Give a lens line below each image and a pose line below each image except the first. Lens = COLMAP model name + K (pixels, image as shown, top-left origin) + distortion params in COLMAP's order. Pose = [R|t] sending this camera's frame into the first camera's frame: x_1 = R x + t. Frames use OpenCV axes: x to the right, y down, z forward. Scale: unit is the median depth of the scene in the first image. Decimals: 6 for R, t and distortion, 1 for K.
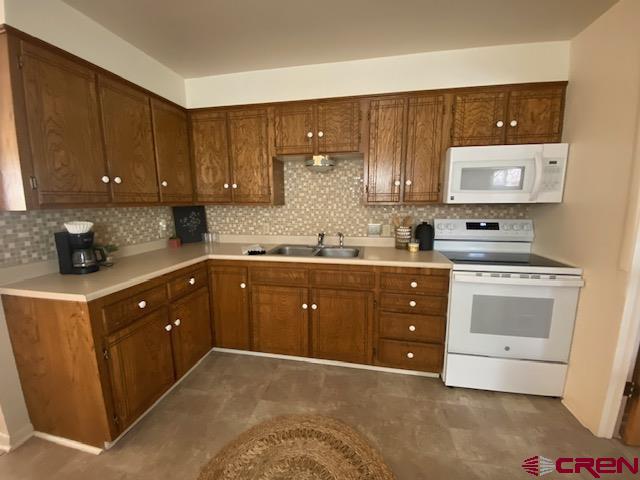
lens RADIAL K [[249.8, 0, 323.0], [0, 249.8, 240.6], [0, 0, 1]] dist [0.018968, -0.020017]
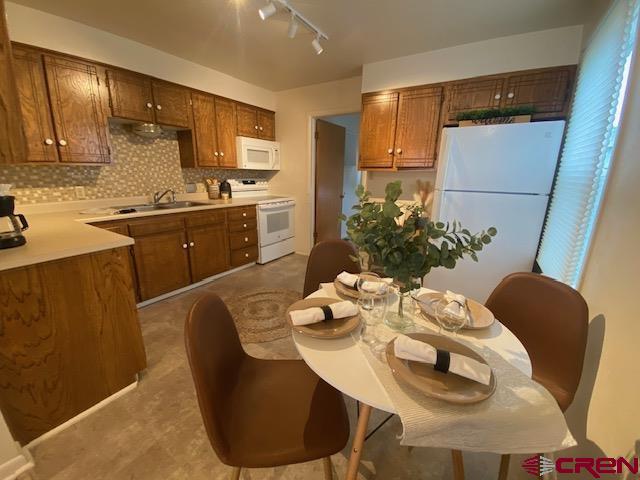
lens RADIAL K [[259.2, 0, 319.5], [0, 259.2, 241.9], [0, 0, 1]] dist [0.023694, -0.022850]
pose [[0.367566, -0.226109, 0.902092, -0.971422], [0.118905, 0.973459, 0.195548, 0.053883], [-0.922365, 0.035387, 0.384697, -0.173532]]
